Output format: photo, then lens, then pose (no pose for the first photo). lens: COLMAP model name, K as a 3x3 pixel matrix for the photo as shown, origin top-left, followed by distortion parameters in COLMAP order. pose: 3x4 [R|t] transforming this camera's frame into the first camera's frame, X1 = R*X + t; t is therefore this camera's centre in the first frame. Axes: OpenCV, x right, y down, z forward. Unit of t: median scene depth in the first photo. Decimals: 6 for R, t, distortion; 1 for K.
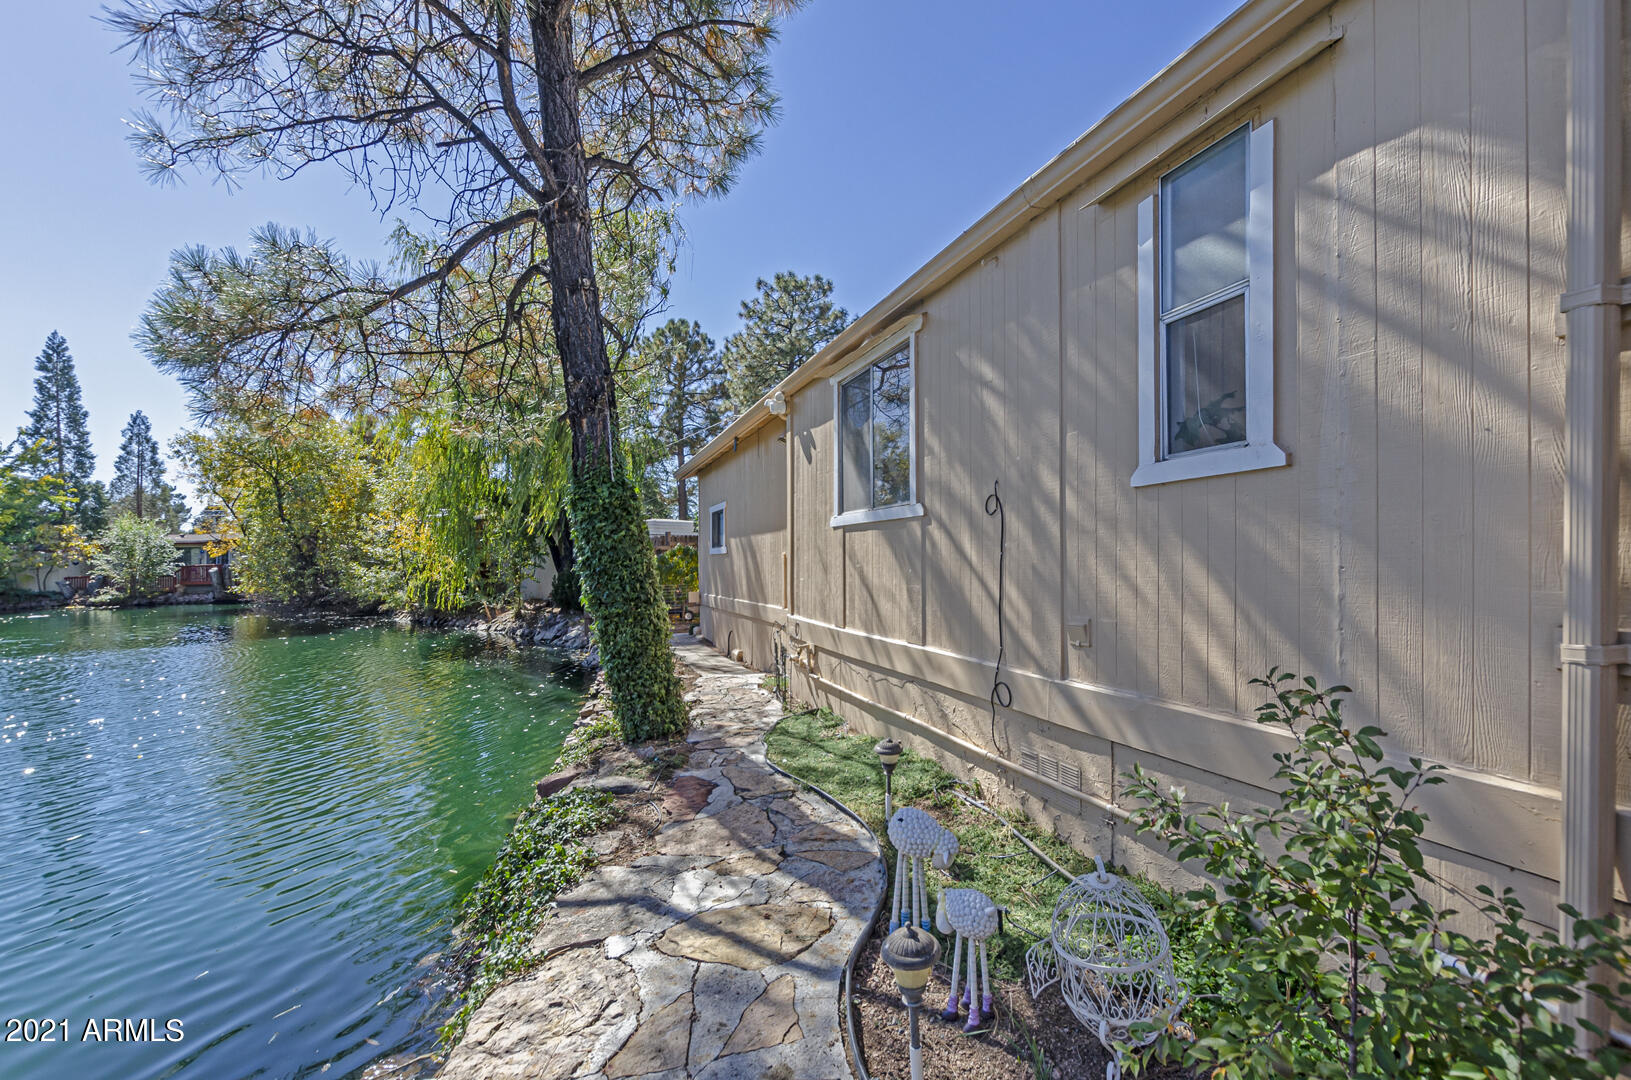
lens RADIAL K [[707.0, 0, 834.9], [0, 707.0, 547.8], [0, 0, 1]] dist [0.028472, 0.000233]
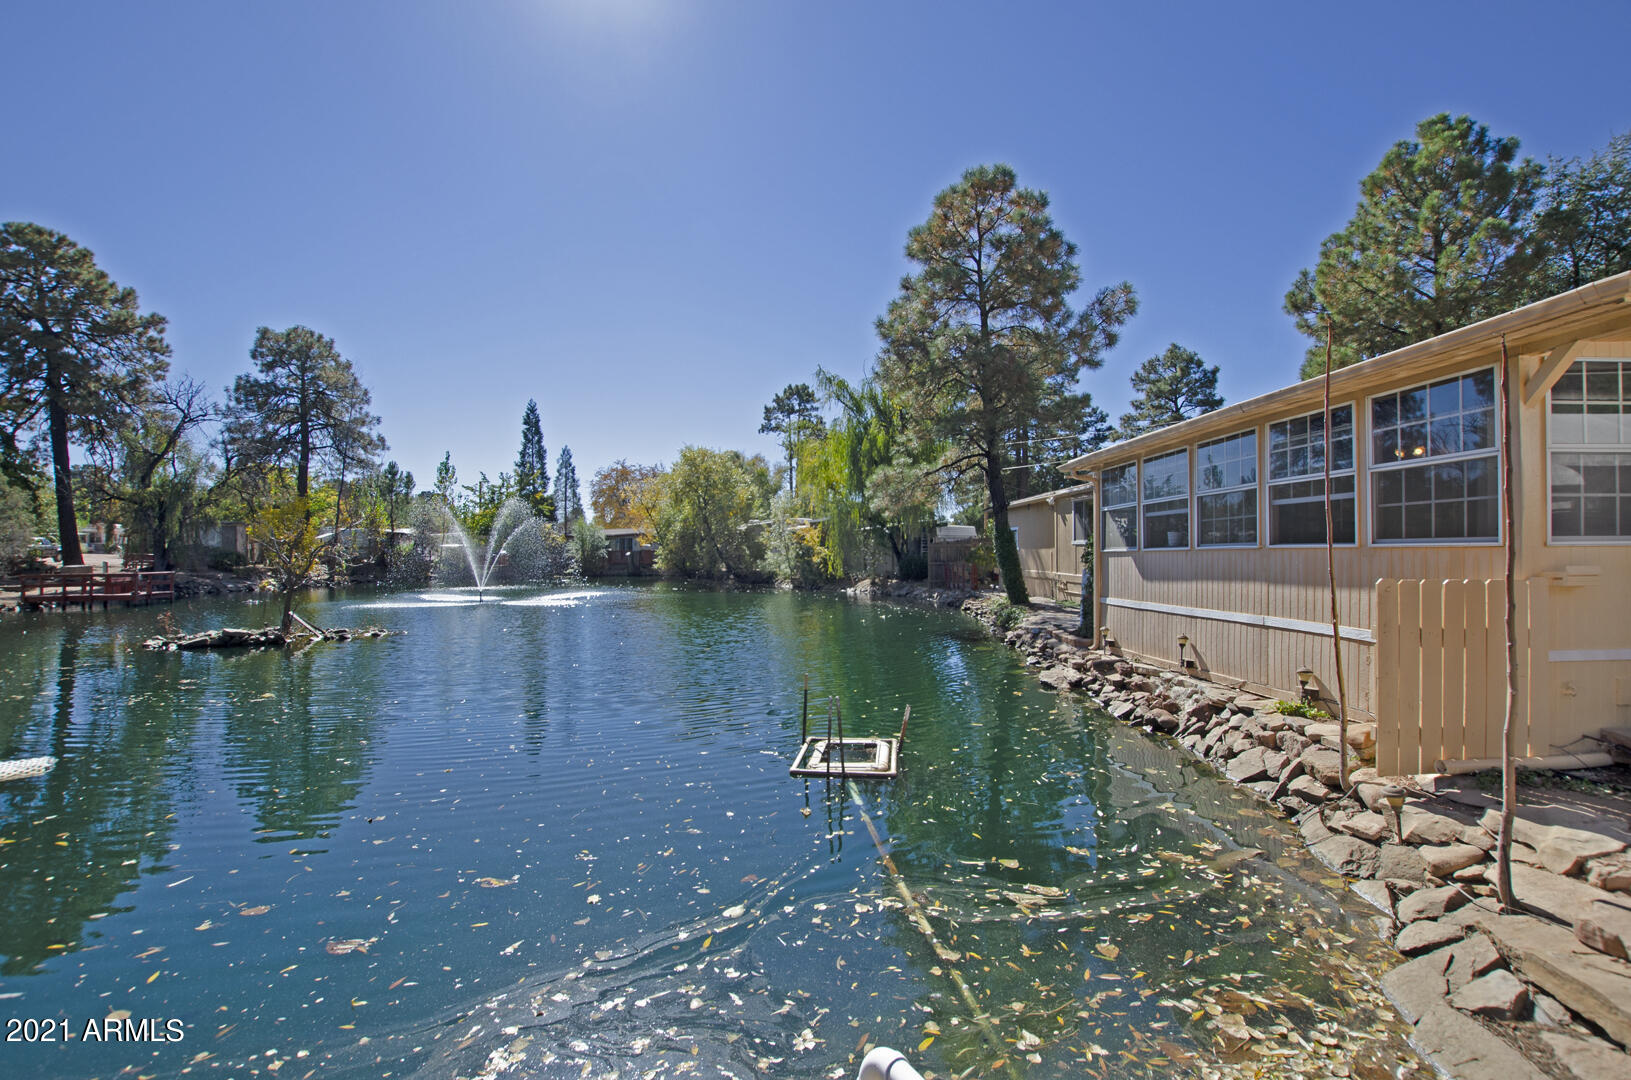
lens RADIAL K [[727.4, 0, 828.7], [0, 727.4, 535.6], [0, 0, 1]] dist [-0.040834, 0.006951]
pose [[0.954409, 0.002407, -0.298491, -0.011340], [-0.002513, 0.999997, 0.000029, -0.009642], [0.298490, 0.000723, 0.954412, -0.366141]]
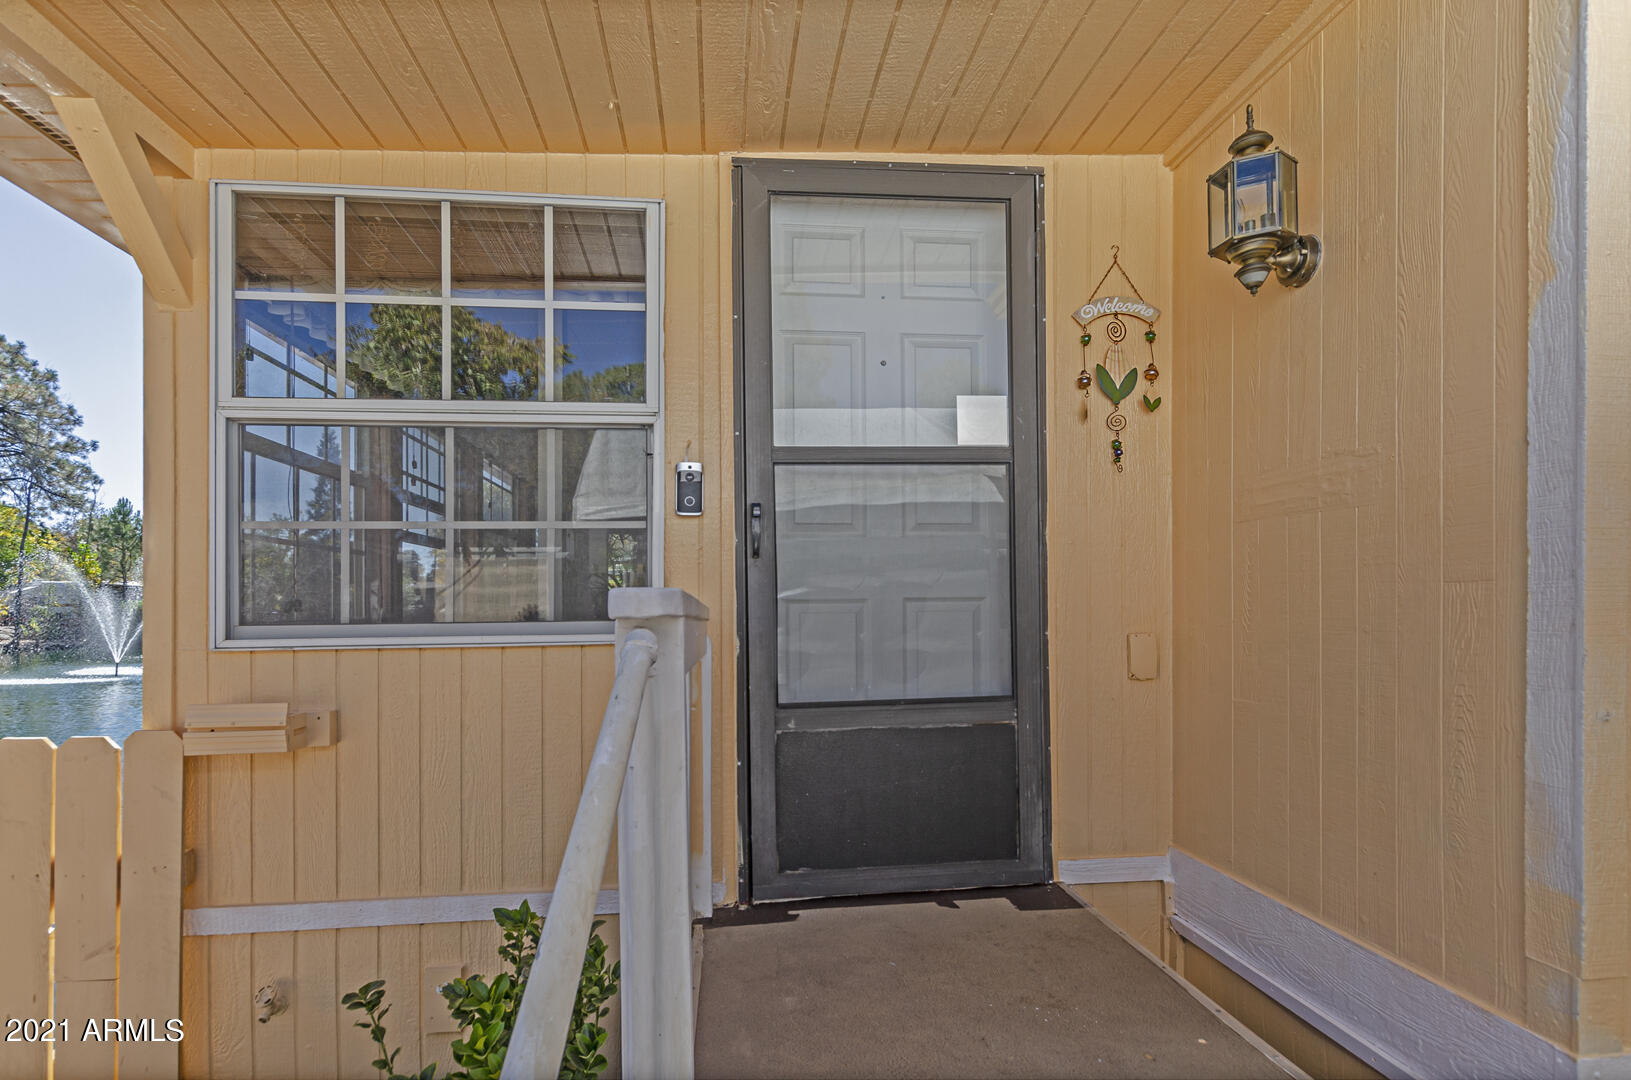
lens RADIAL K [[824.0, 0, 808.4], [0, 824.0, 596.9], [0, 0, 1]] dist [0.003722, 0.000492]
pose [[0.964781, 0.009447, -0.262883, 0.122111], [-0.008894, 0.999955, 0.003297, -0.012121], [0.262903, -0.000843, 0.964822, -0.261875]]
